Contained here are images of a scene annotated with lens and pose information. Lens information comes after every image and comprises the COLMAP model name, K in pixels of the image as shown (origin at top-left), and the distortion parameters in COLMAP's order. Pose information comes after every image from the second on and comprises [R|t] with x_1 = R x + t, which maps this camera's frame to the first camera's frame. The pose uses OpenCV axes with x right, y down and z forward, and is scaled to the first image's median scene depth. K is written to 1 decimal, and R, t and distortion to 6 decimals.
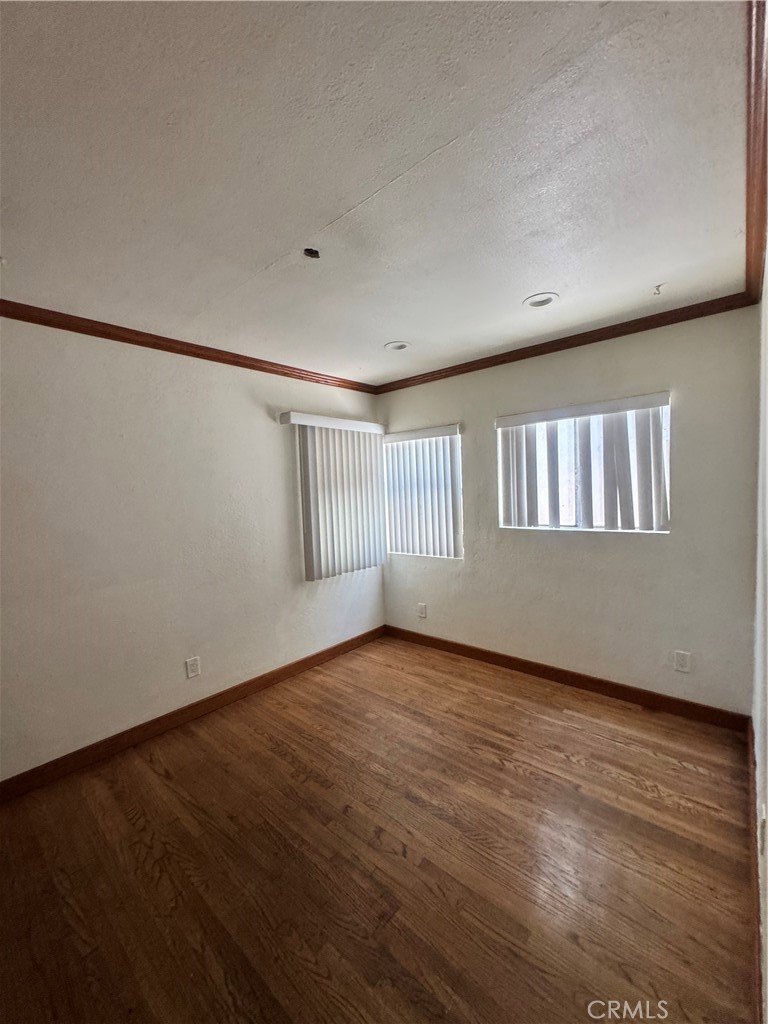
lens RADIAL K [[408.0, 0, 387.8], [0, 408.0, 512.2], [0, 0, 1]] dist [-0.001071, -0.000393]
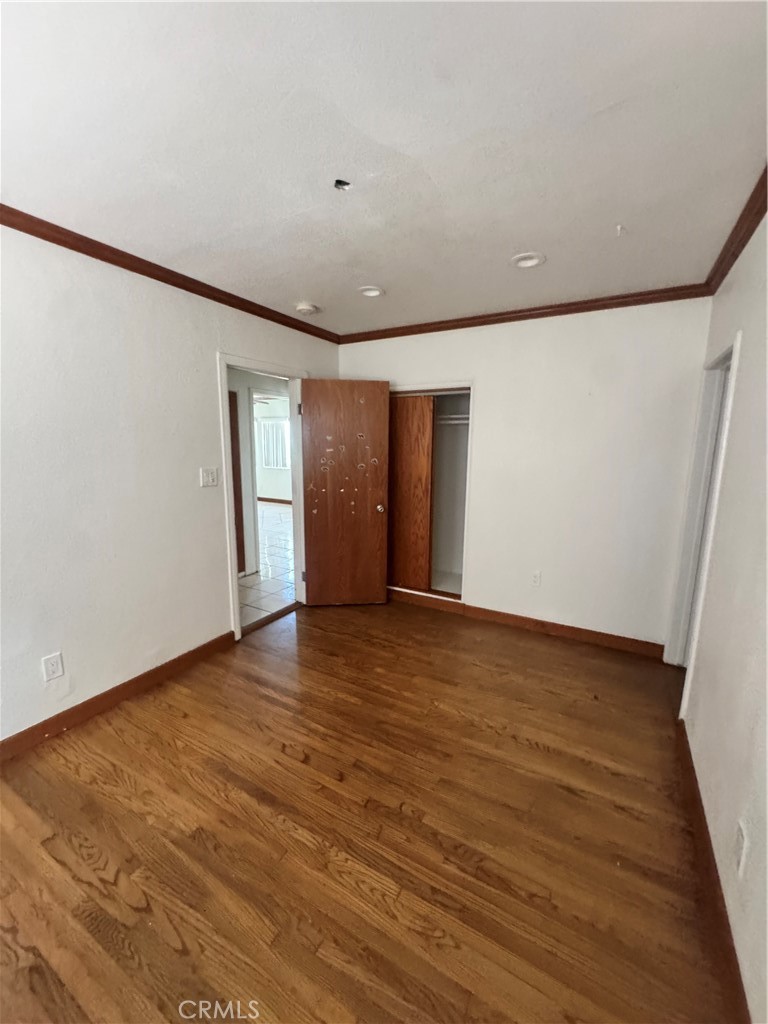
lens RADIAL K [[407.8, 0, 386.5], [0, 407.8, 512.2], [0, 0, 1]] dist [-0.001155, 0.000188]
pose [[-0.979147, 0.060825, -0.193833, -0.043605], [0.014845, 0.972997, 0.230341, -0.083184], [0.202610, 0.222660, -0.953610, 1.351283]]
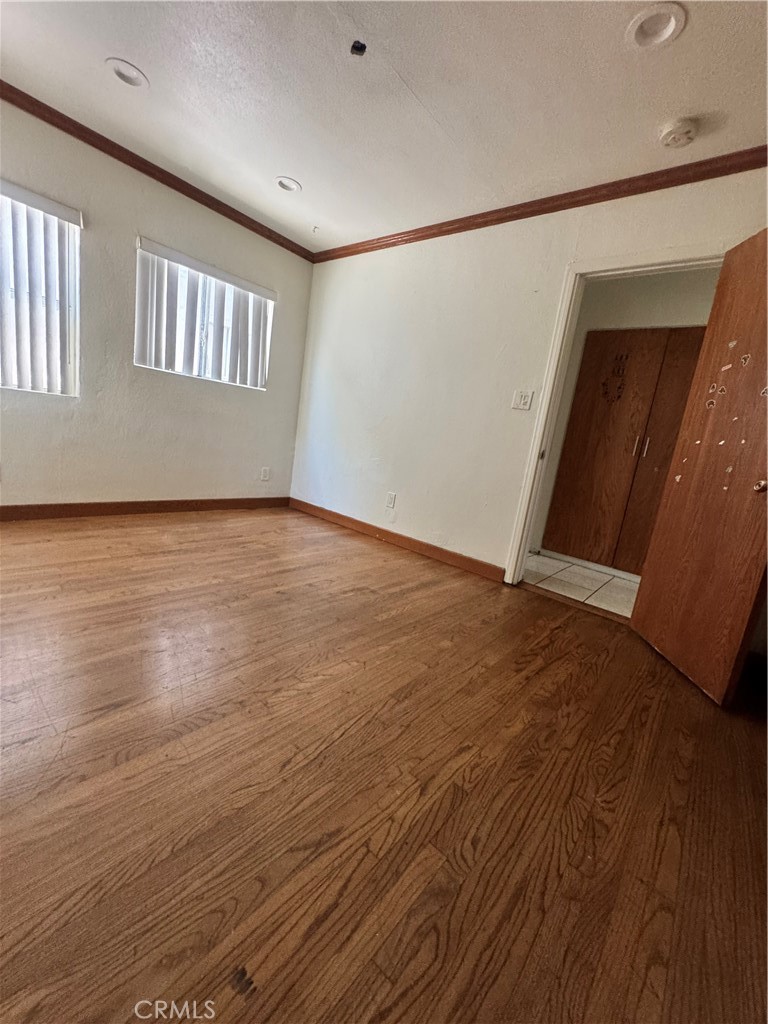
lens RADIAL K [[411.5, 0, 384.0], [0, 411.5, 512.0], [0, 0, 1]] dist [-0.017192, -0.000064]
pose [[-0.022681, -0.149474, 0.988506, -0.898289], [-0.086802, 0.985320, 0.147000, 0.234422], [-0.995967, -0.082470, -0.035322, 0.576821]]
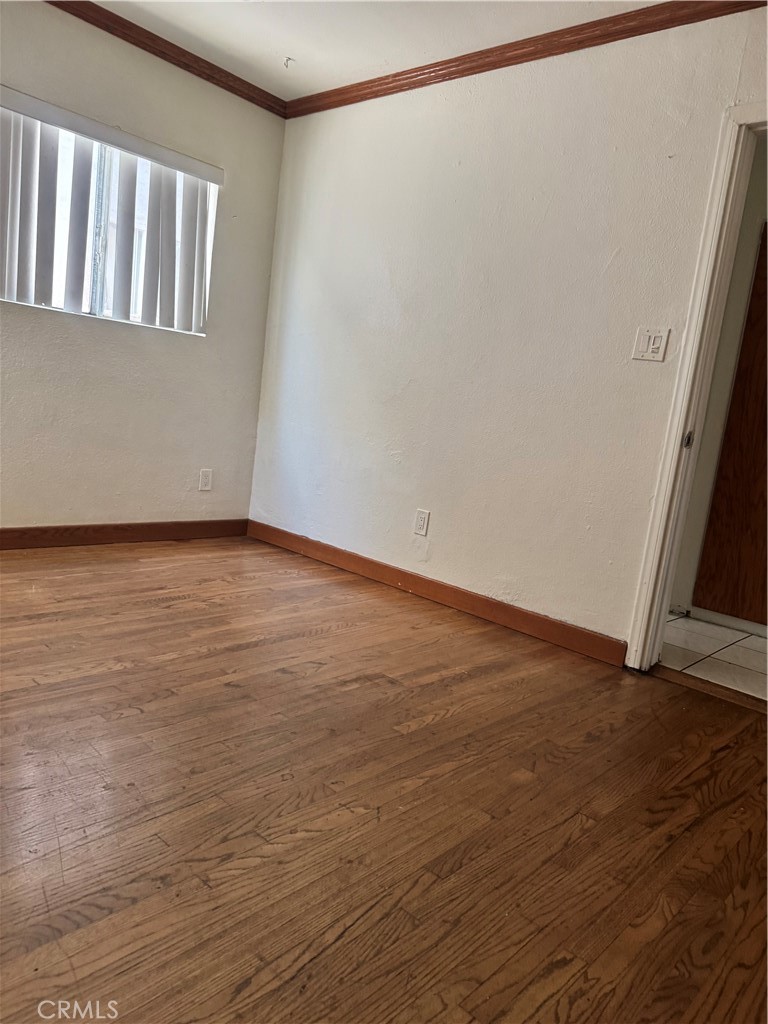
lens RADIAL K [[716.5, 0, 384.0], [0, 716.5, 512.0], [0, 0, 1]] dist [0.122547, -0.188362]
pose [[0.012952, -0.105497, 0.994335, -0.912601], [-0.072260, 0.991720, 0.106161, 0.233288], [-0.997302, -0.073226, 0.005222, 0.576102]]
